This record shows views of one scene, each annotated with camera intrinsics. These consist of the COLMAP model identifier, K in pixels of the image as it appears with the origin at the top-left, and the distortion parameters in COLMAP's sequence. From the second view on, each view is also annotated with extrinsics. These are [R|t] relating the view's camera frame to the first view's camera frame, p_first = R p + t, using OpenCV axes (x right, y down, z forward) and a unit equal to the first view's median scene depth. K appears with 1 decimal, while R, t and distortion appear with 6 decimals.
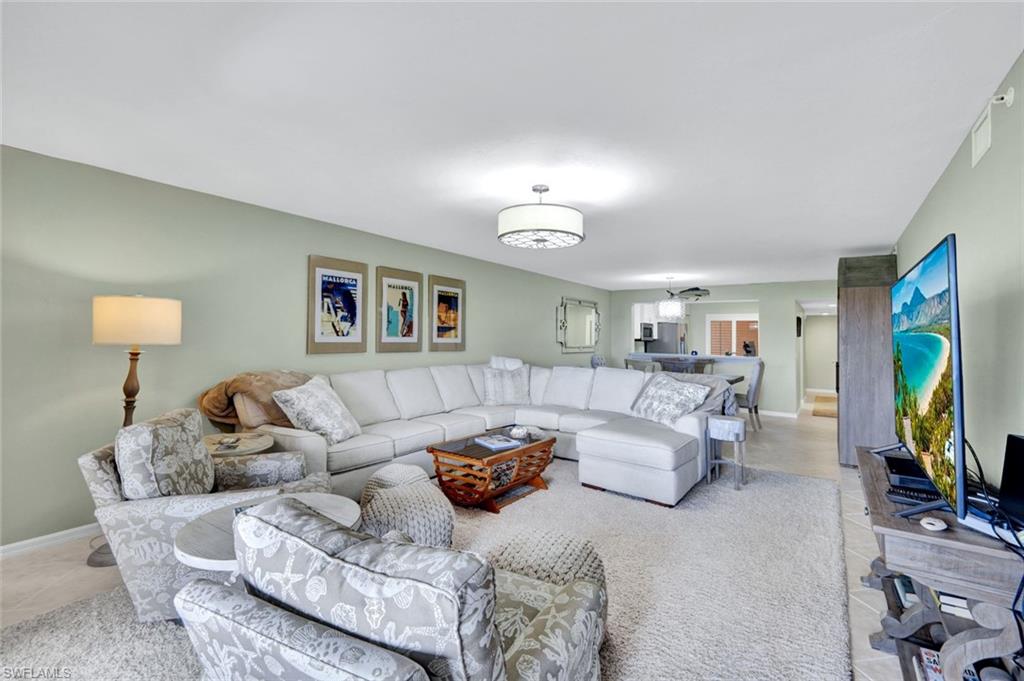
lens RADIAL K [[458.9, 0, 513.5], [0, 458.9, 321.2], [0, 0, 1]] dist [-0.007641, 0.000226]
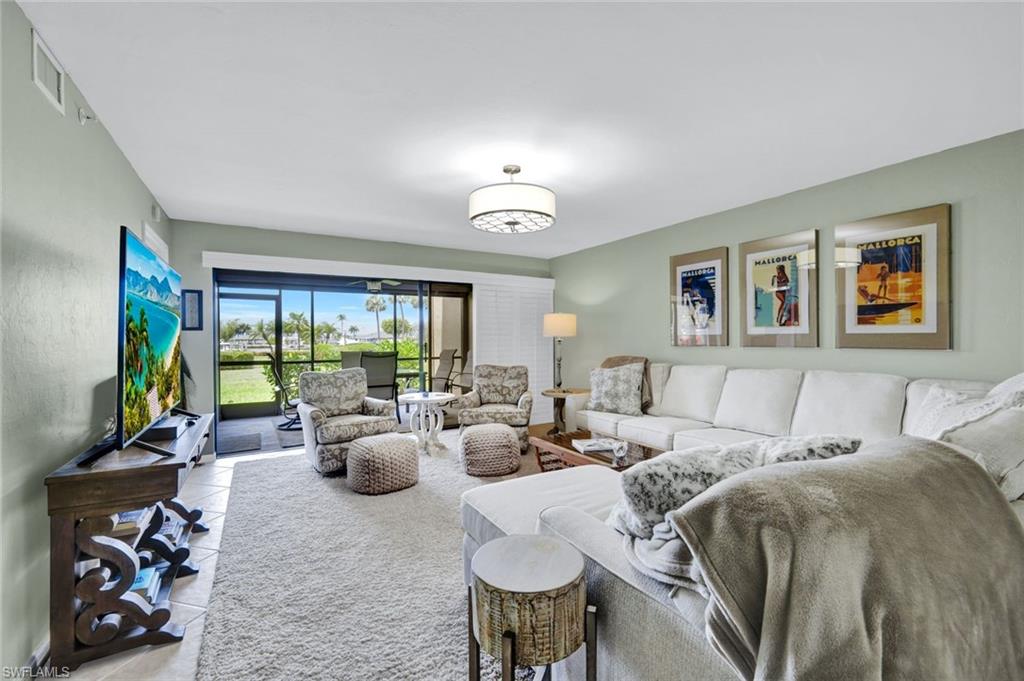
lens RADIAL K [[458.9, 0, 509.6], [0, 458.9, 341.0], [0, 0, 1]] dist [-0.007641, 0.000226]
pose [[-0.435282, -0.013435, -0.900194, 0.668869], [0.025516, 0.999303, -0.027252, 0.072984], [0.899932, -0.034832, -0.434636, 1.020040]]
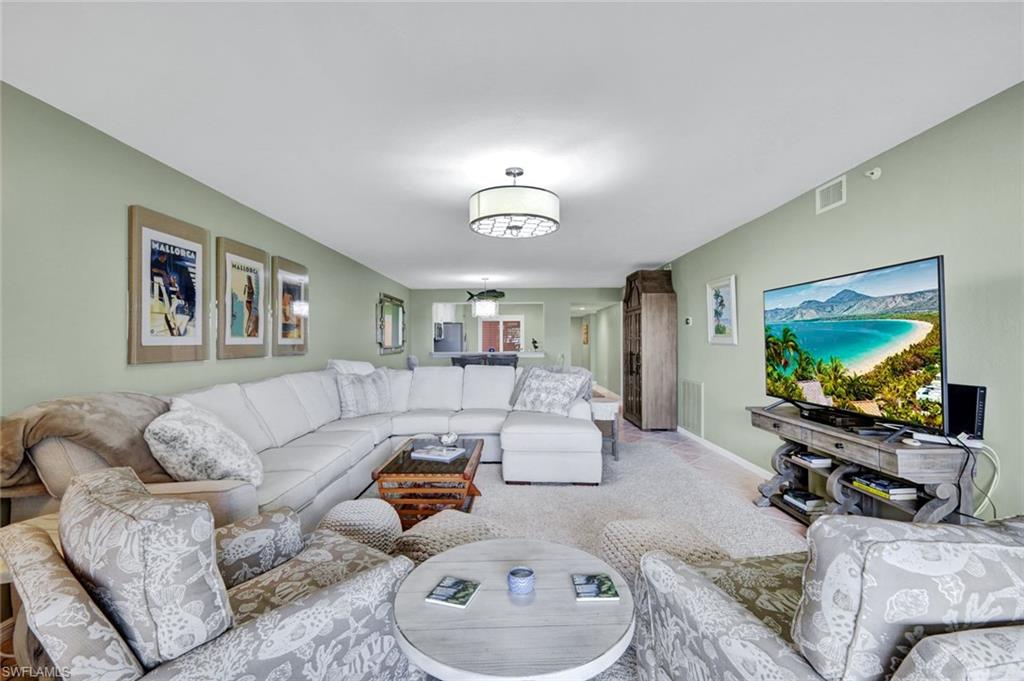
lens RADIAL K [[458.9, 0, 527.0], [0, 458.9, 326.3], [0, 0, 1]] dist [-0.007641, 0.000226]
pose [[0.806699, -0.003583, 0.590952, -0.345302], [0.001222, 0.999990, 0.004395, 0.015851], [-0.590961, -0.002823, 0.806695, 0.166169]]
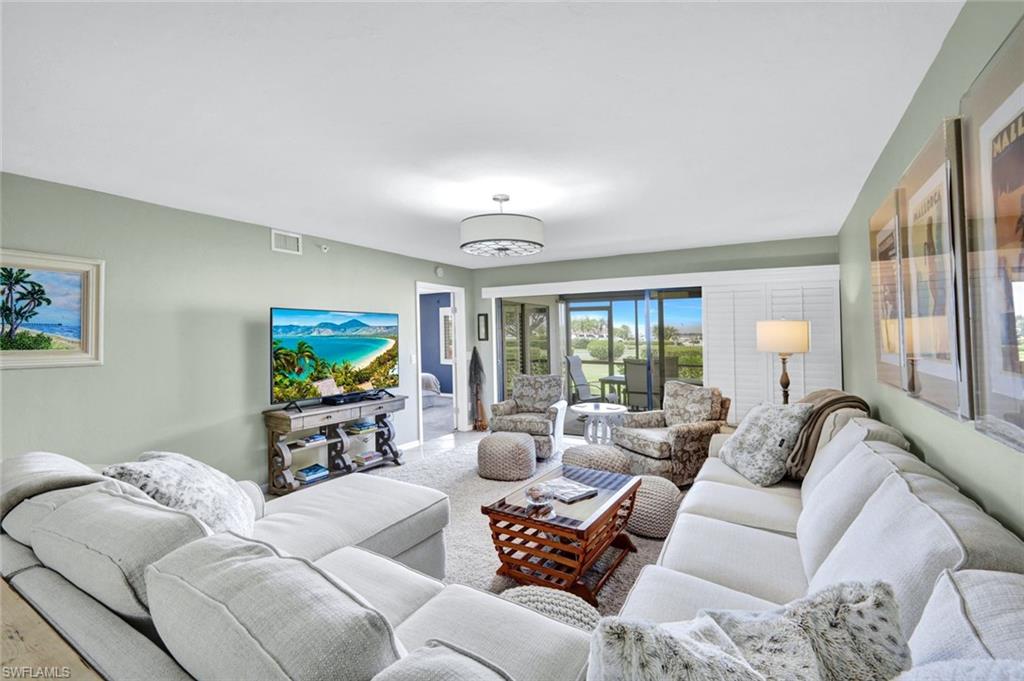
lens RADIAL K [[458.9, 0, 536.3], [0, 458.9, 330.1], [0, 0, 1]] dist [-0.007641, 0.000226]
pose [[-0.999173, -0.016131, -0.037314, -0.003246], [-0.014751, 0.999208, -0.036957, 0.026417], [0.037880, -0.036376, -0.998620, 1.457929]]
